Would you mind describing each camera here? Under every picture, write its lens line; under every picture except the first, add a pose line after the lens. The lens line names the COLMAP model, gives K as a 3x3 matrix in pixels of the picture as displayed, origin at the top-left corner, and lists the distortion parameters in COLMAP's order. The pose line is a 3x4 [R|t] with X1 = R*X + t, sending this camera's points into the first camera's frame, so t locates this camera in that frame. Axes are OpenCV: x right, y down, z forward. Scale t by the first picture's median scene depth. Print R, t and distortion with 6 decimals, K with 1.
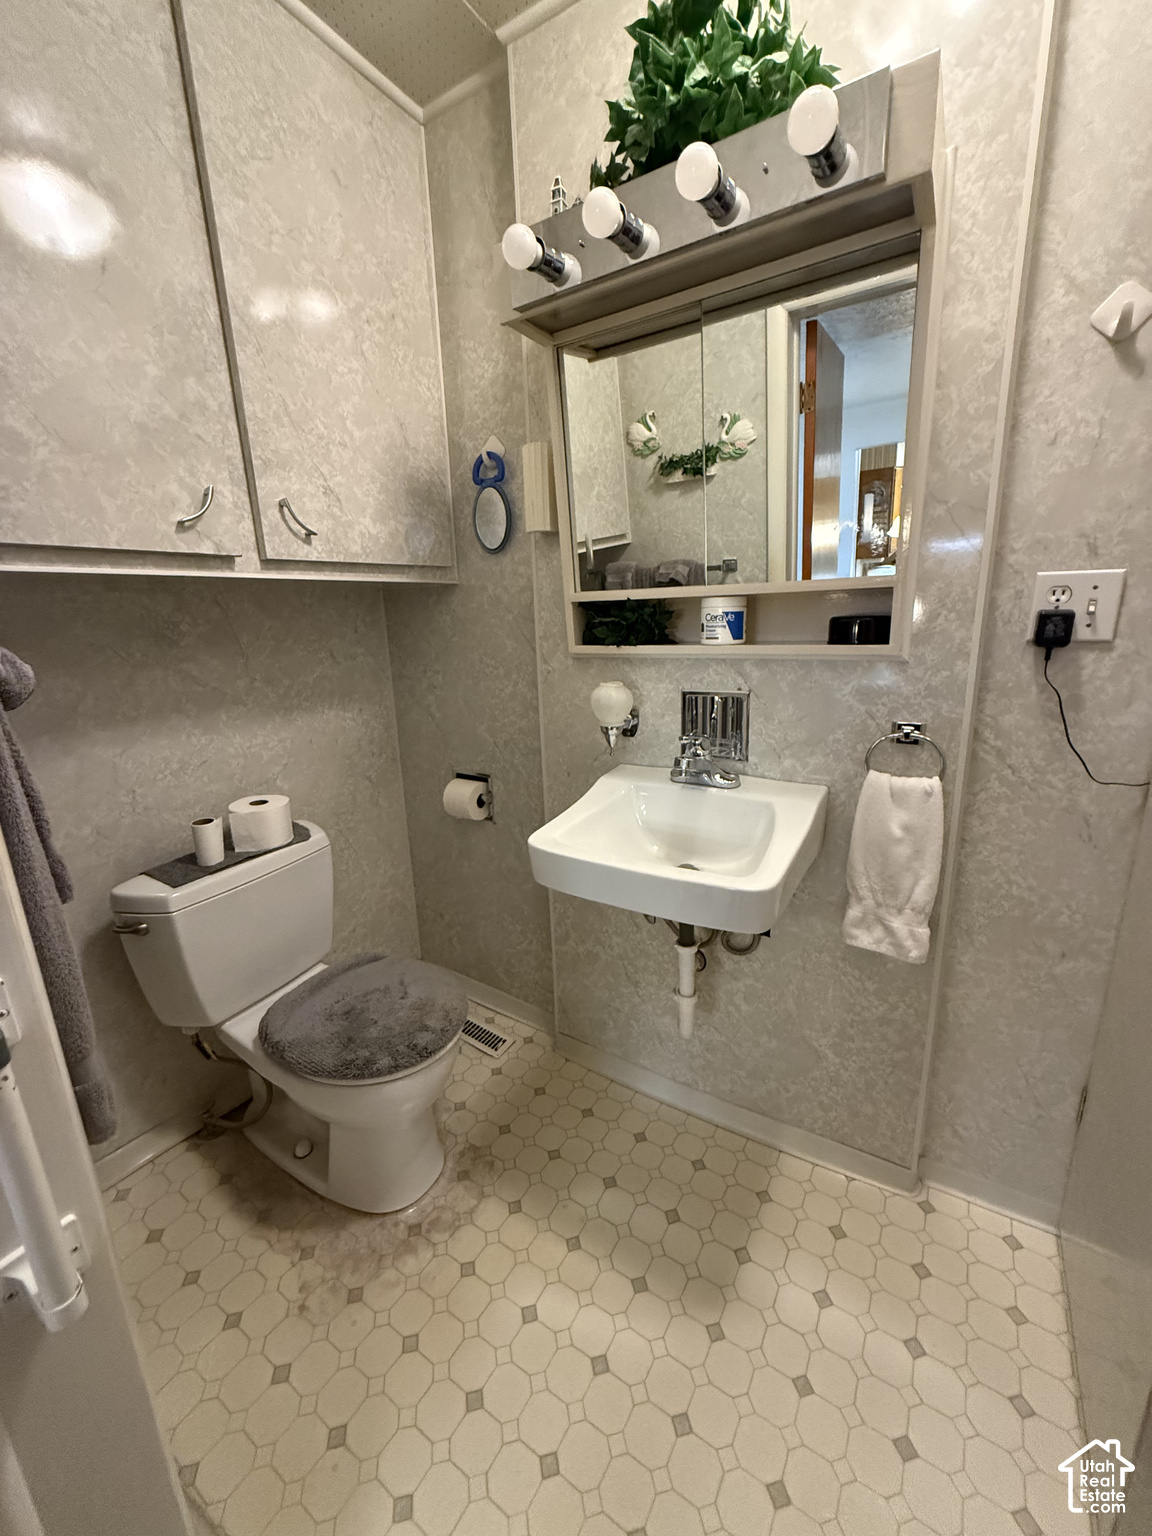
lens RADIAL K [[616.4, 0, 575.8], [0, 616.4, 763.2], [0, 0, 1]] dist [0.000212, -0.000014]
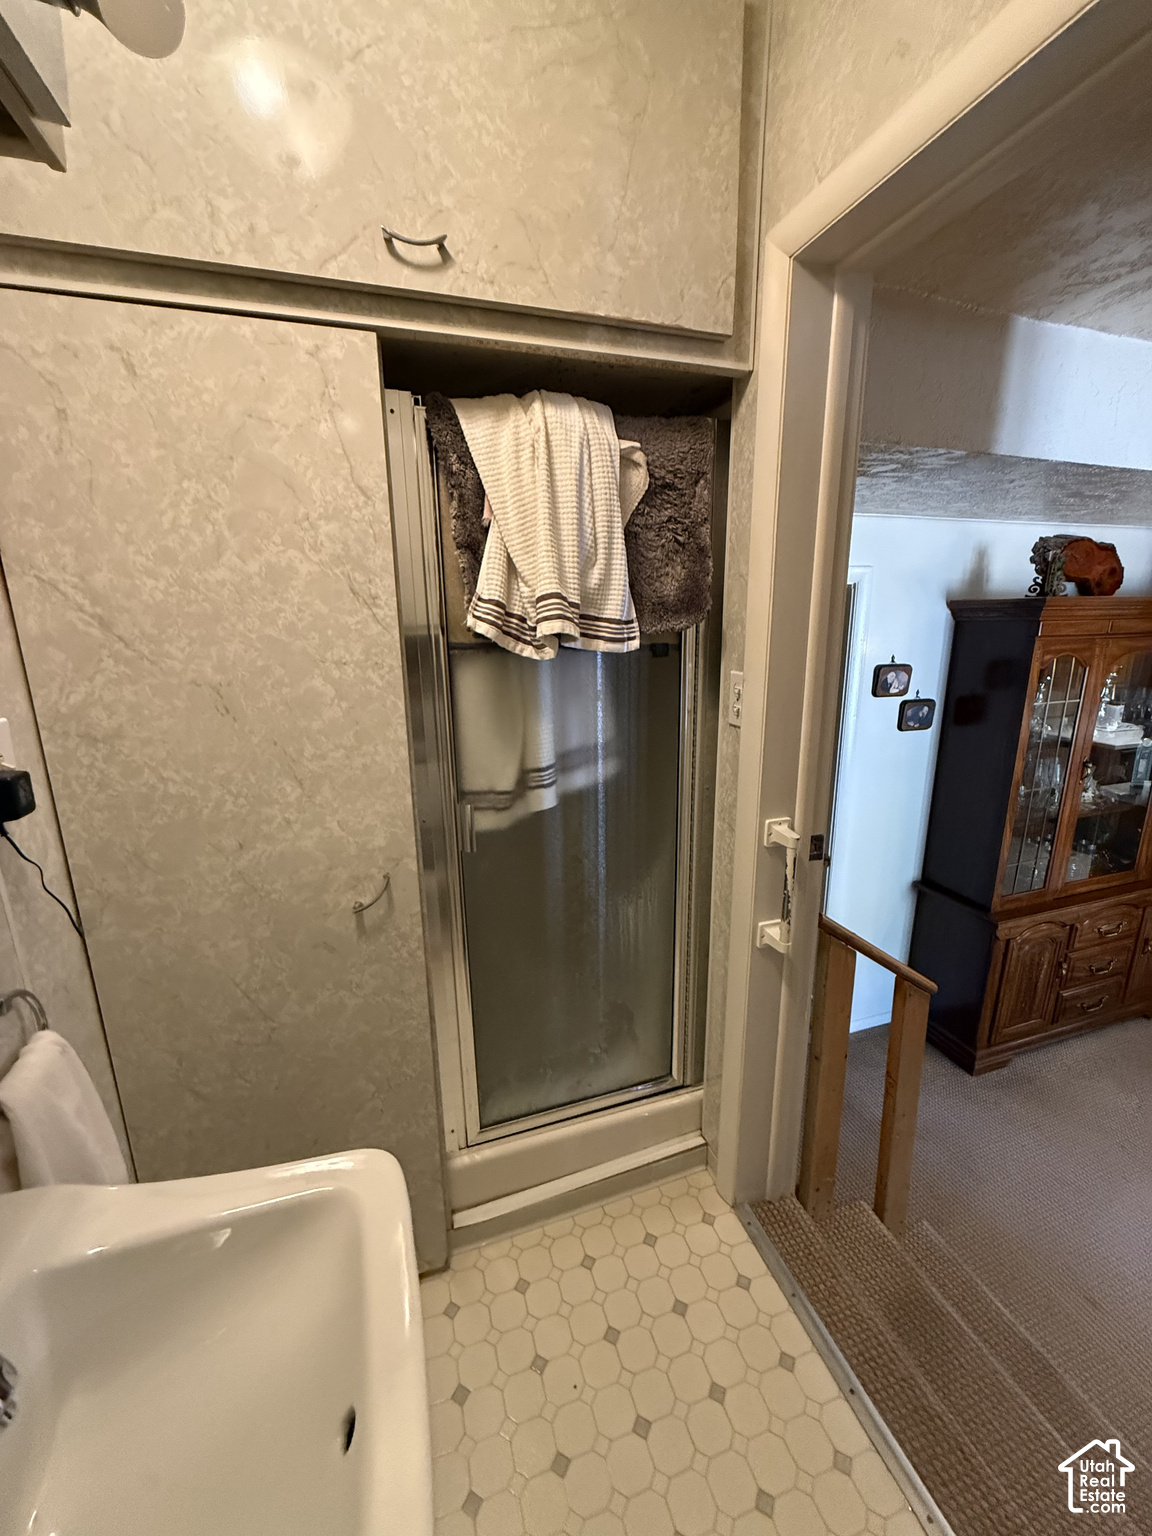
lens RADIAL K [[616.4, 0, 579.4], [0, 616.4, 763.7], [0, 0, 1]] dist [0.000212, -0.000014]
pose [[0.638651, -0.150182, 0.754699, 0.455027], [0.170013, 0.984071, 0.051956, 0.235902], [-0.750480, 0.095127, 0.654011, 0.012275]]
